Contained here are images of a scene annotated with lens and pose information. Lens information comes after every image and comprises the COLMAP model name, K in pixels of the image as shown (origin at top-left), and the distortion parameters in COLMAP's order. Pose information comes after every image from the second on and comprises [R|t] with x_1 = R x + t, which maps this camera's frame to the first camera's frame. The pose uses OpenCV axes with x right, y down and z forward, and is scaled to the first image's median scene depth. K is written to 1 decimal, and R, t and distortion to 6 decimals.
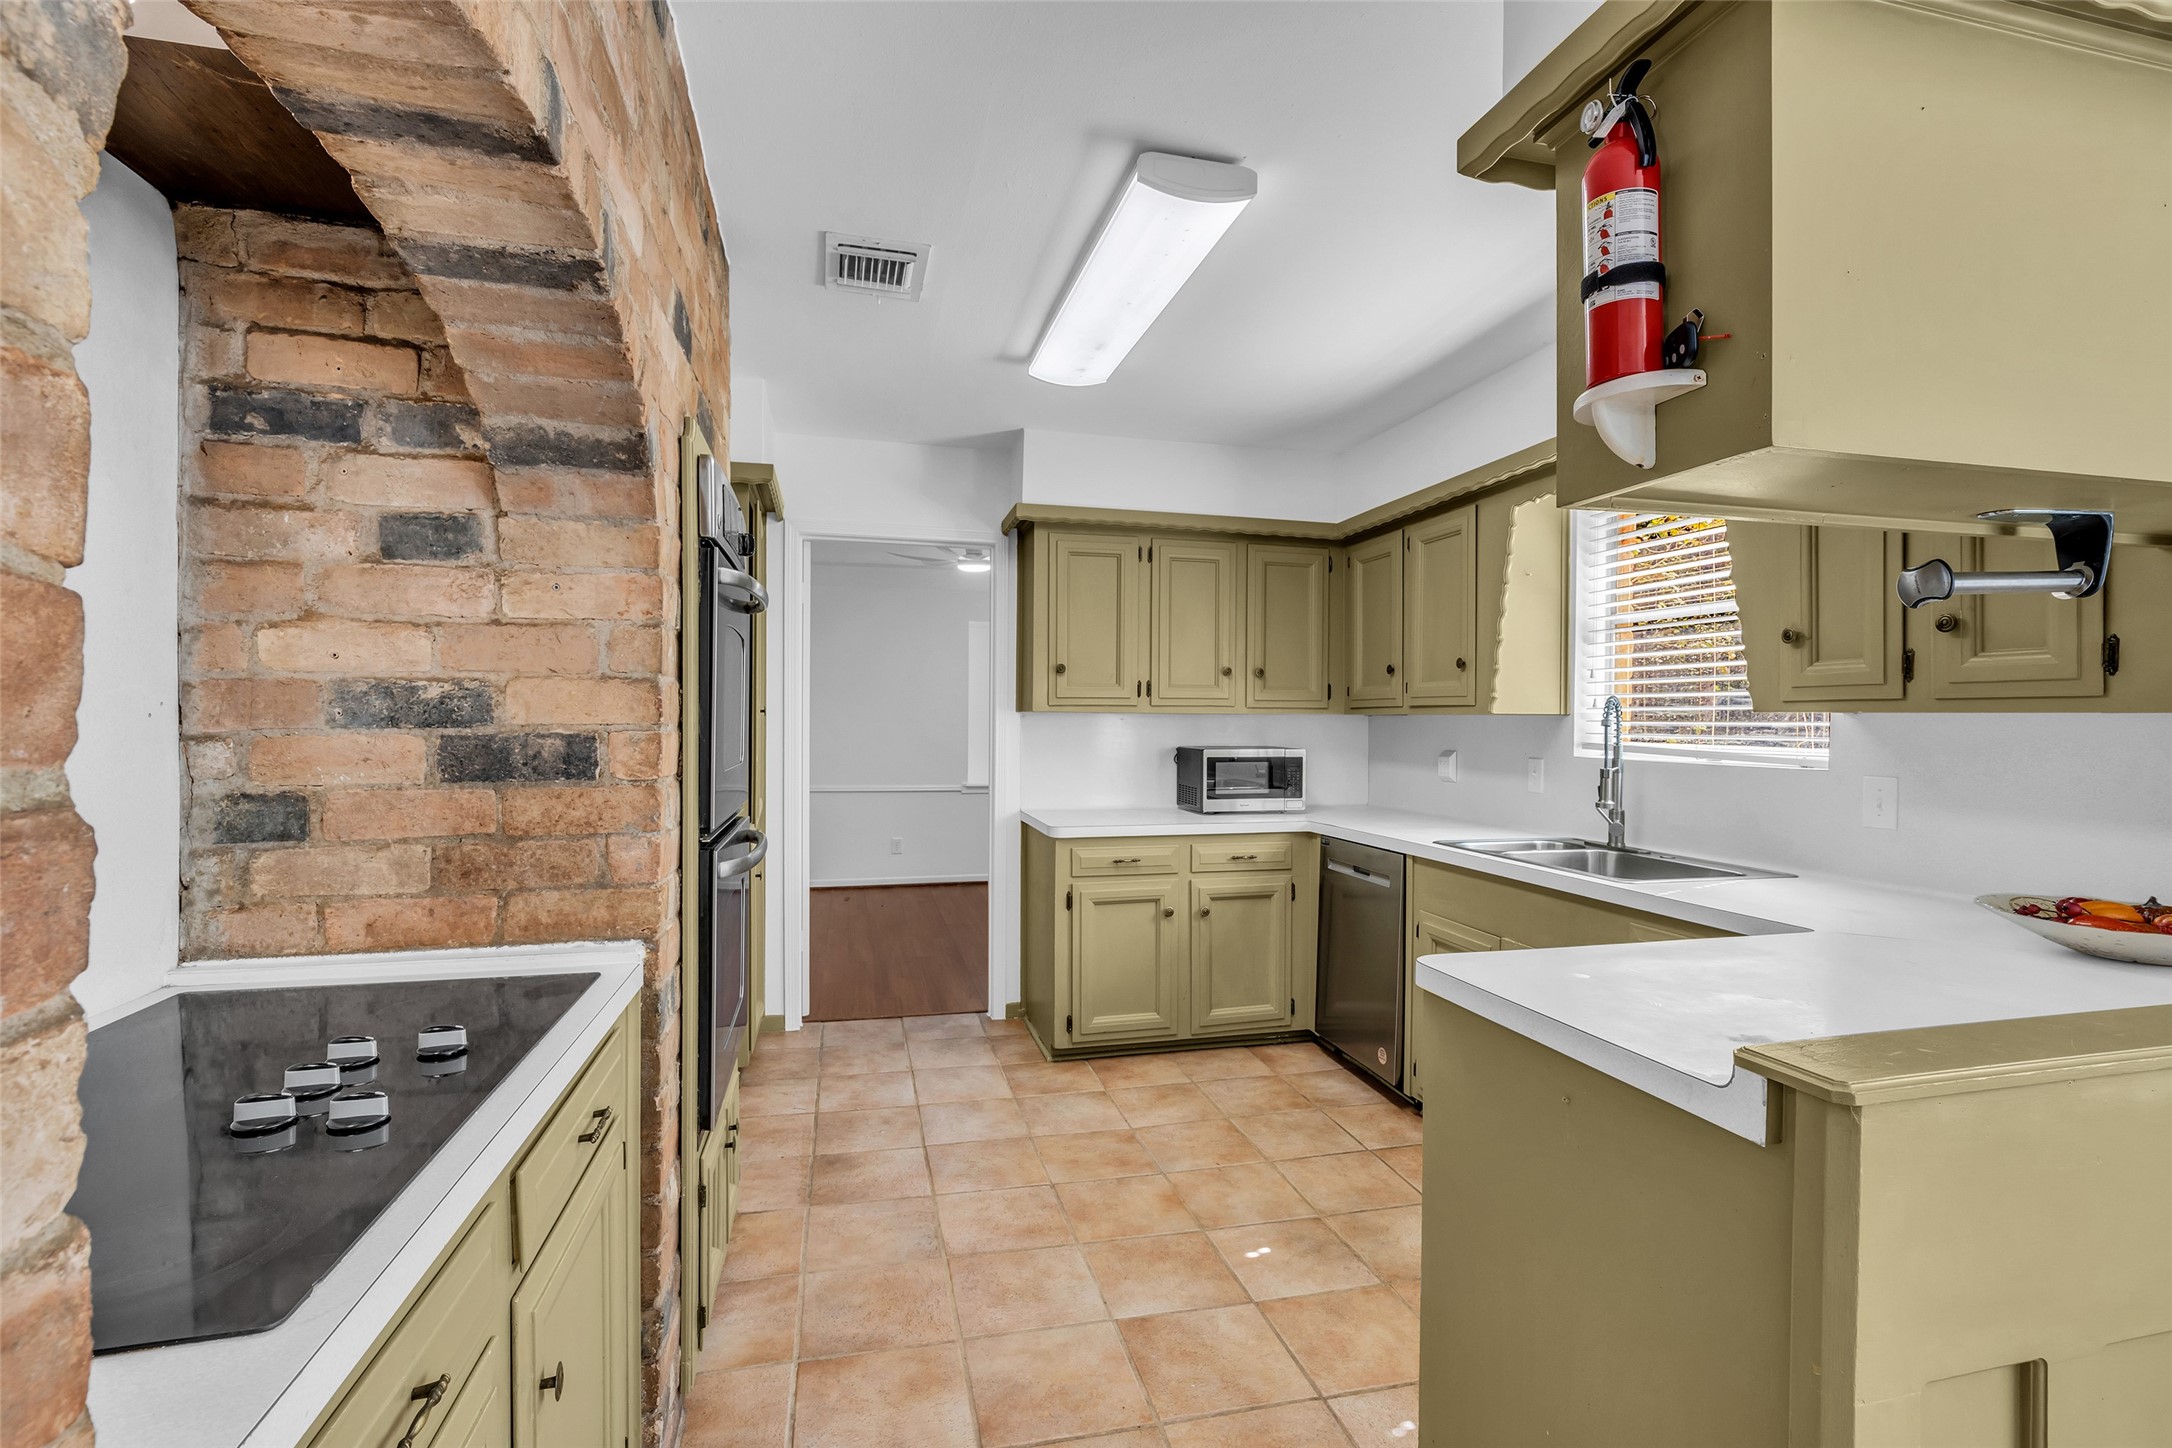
lens RADIAL K [[993.9, 0, 1078.4], [0, 993.9, 727.3], [0, 0, 1]] dist [-0.020637, 0.003902]
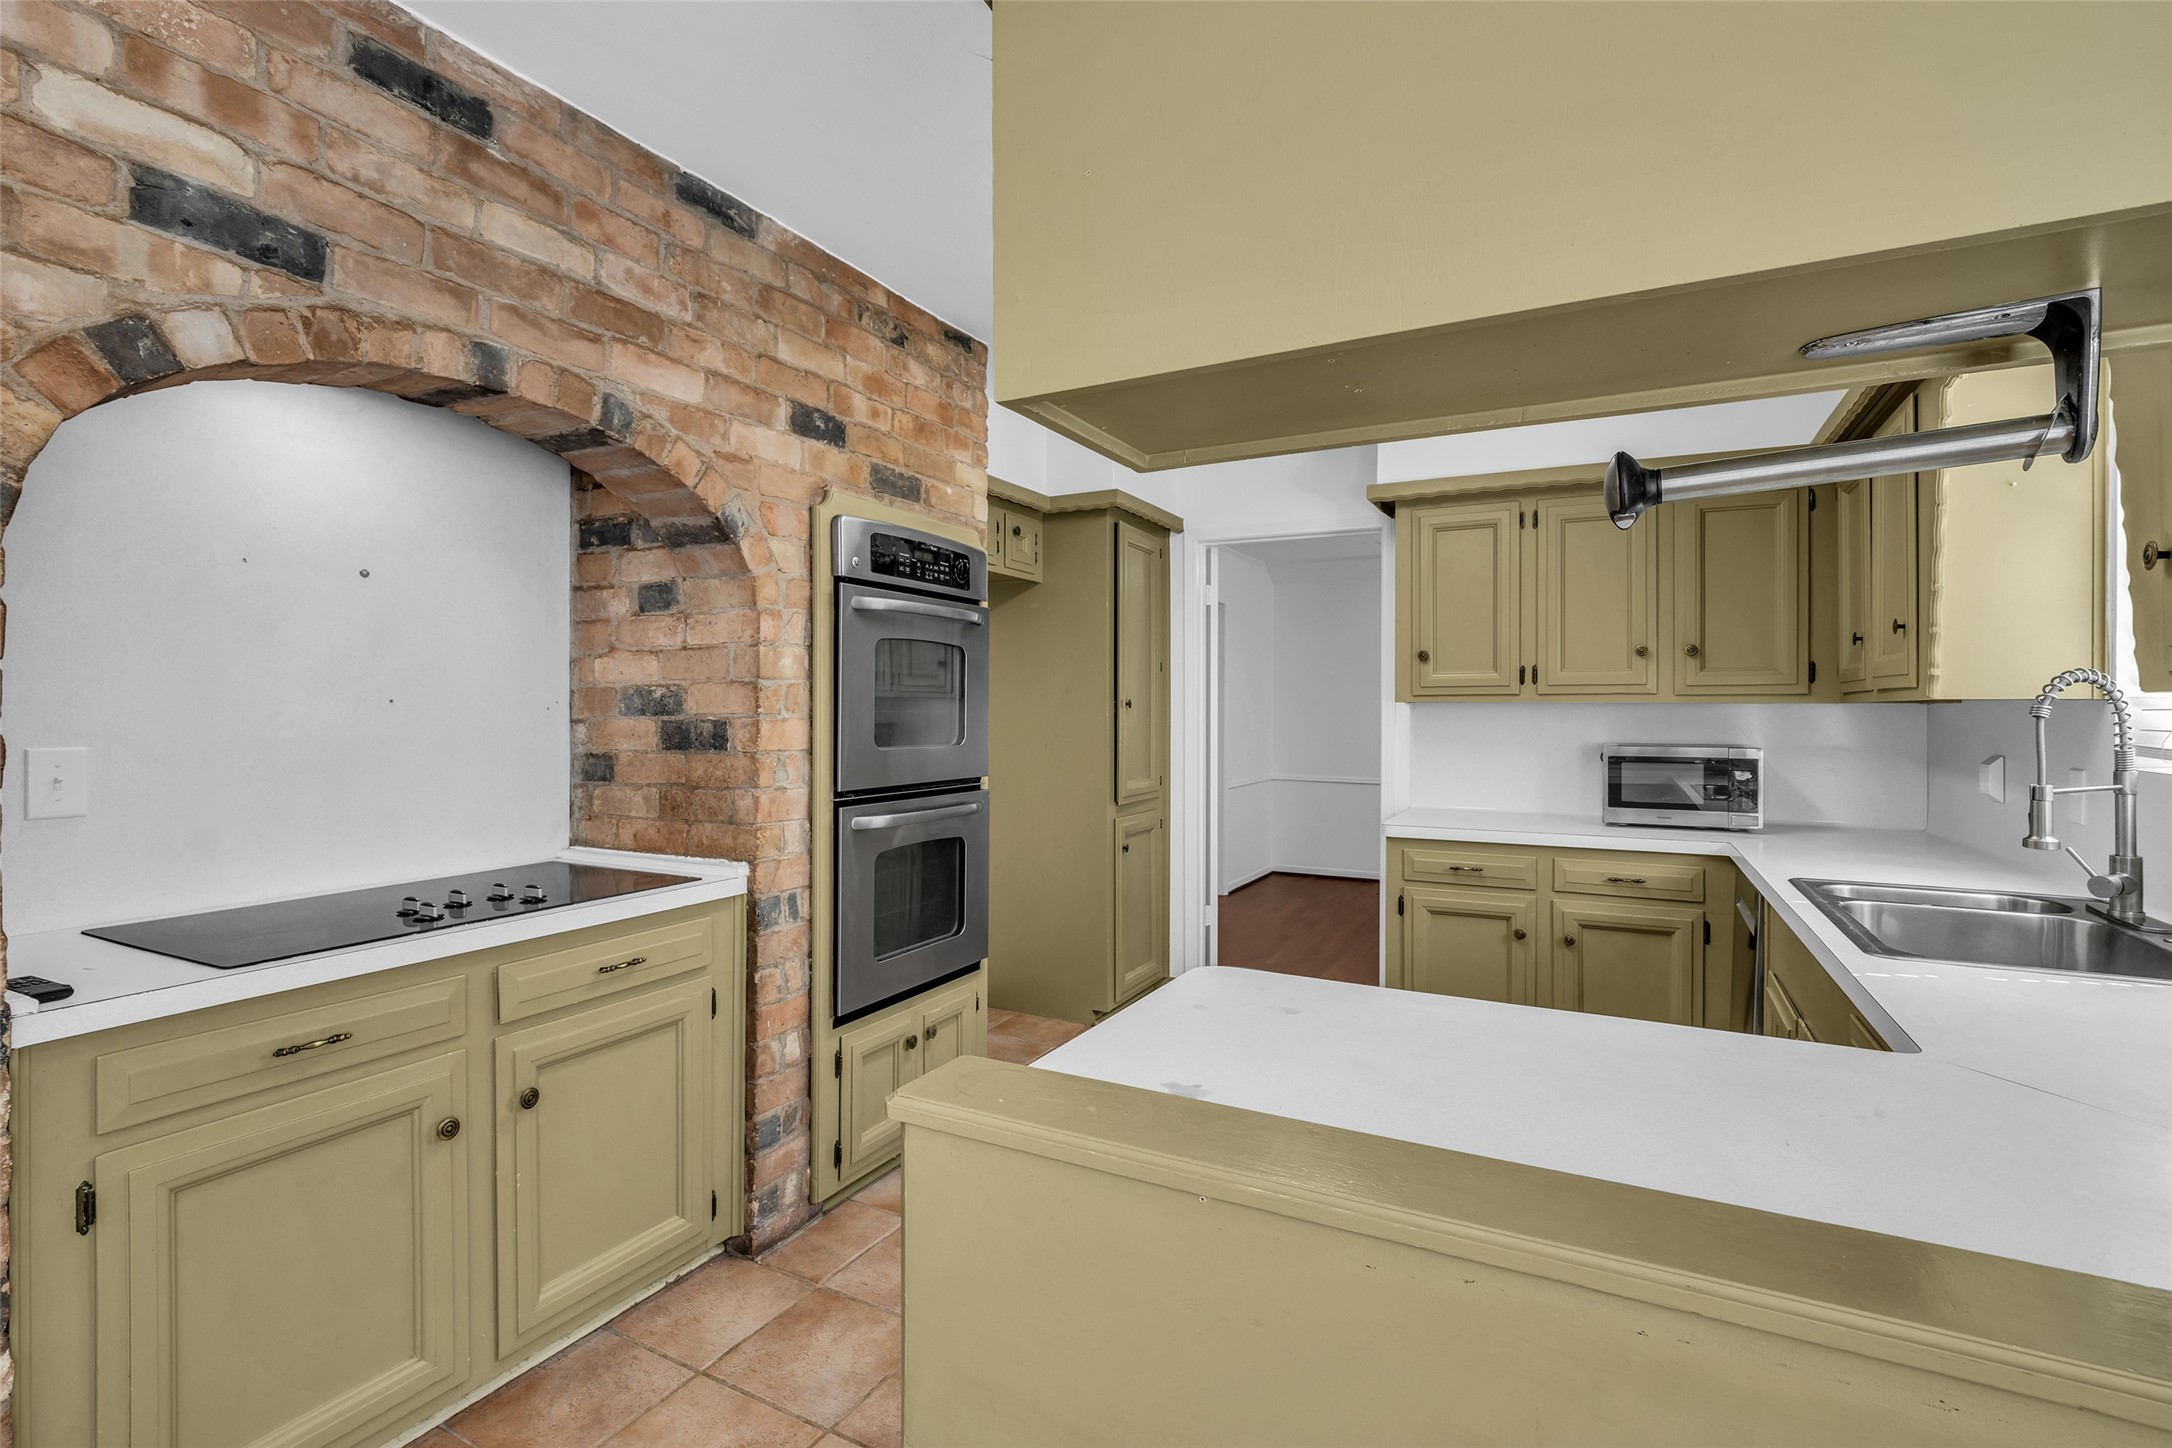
lens RADIAL K [[993.9, 0, 1075.8], [0, 993.9, 709.9], [0, 0, 1]] dist [-0.020637, 0.003902]
pose [[0.747461, -0.003353, -0.664298, 0.645308], [-0.003927, 0.999947, -0.009466, 0.002769], [0.664295, 0.009684, 0.747408, 0.169980]]
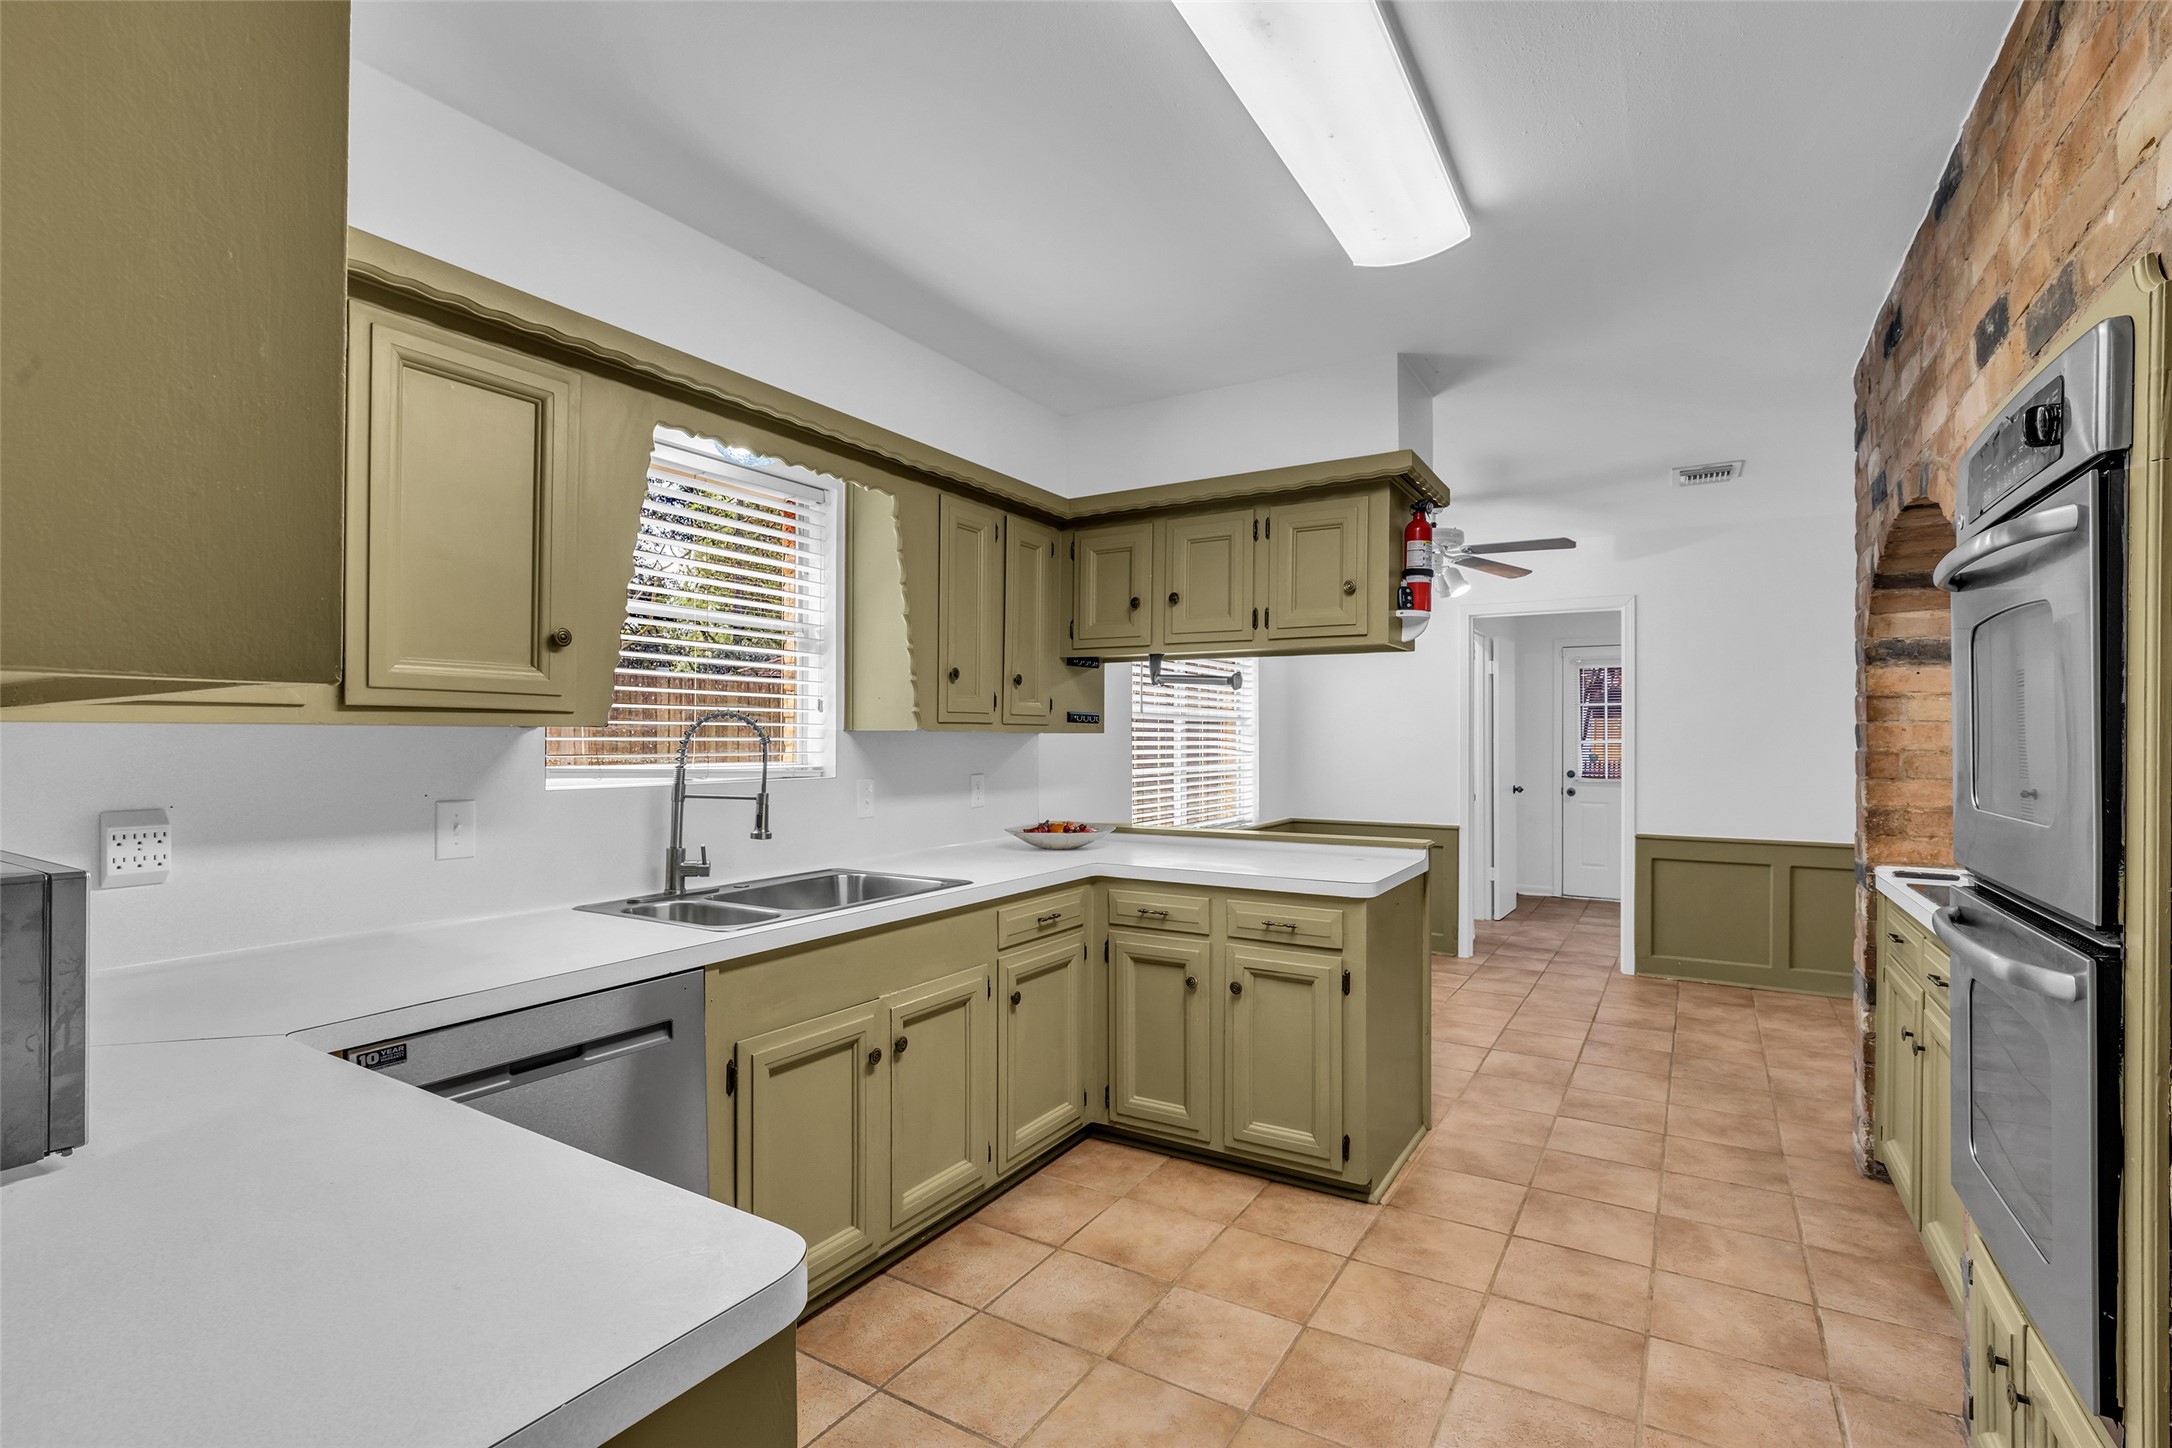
lens RADIAL K [[993.9, 0, 1102.0], [0, 993.9, 733.0], [0, 0, 1]] dist [-0.020637, 0.003902]
pose [[-0.716798, -0.003203, 0.697274, -0.369442], [0.000177, 0.999989, 0.004776, -0.019270], [-0.697281, 0.003547, -0.716789, 1.866879]]
